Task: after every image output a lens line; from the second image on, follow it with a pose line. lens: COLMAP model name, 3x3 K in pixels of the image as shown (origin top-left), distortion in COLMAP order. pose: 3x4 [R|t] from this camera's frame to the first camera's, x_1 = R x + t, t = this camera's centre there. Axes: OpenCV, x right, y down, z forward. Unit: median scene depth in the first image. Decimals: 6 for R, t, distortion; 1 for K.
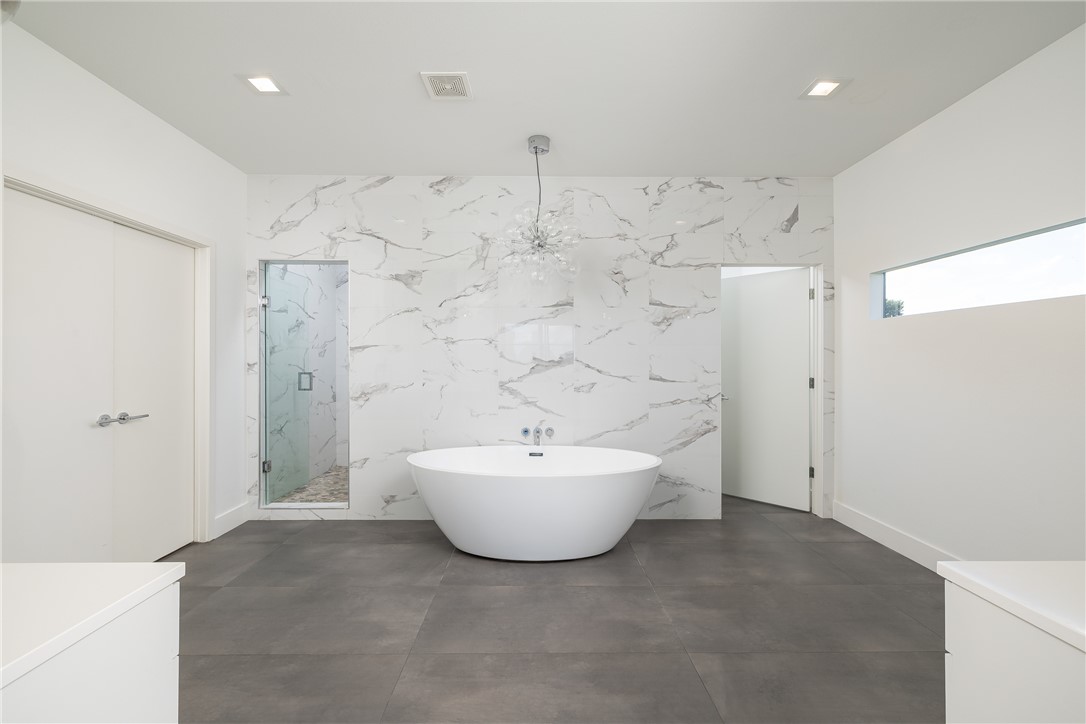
lens RADIAL K [[480.0, 0, 536.1], [0, 480.0, 355.0], [0, 0, 1]] dist [-0.000306, -0.000075]
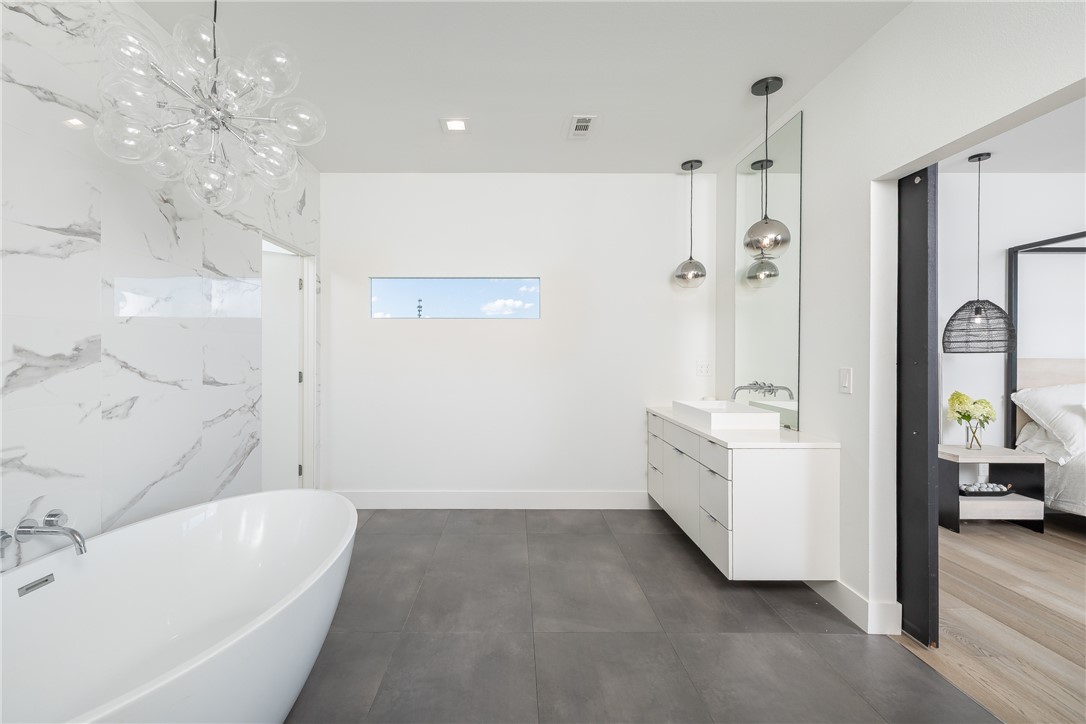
lens RADIAL K [[480.0, 0, 536.1], [0, 480.0, 355.0], [0, 0, 1]] dist [-0.000306, -0.000075]
pose [[-0.019249, -0.004921, 0.999803, -0.410823], [-0.010556, 0.999933, 0.004718, 0.004826], [-0.999759, -0.010463, -0.019299, 0.572155]]
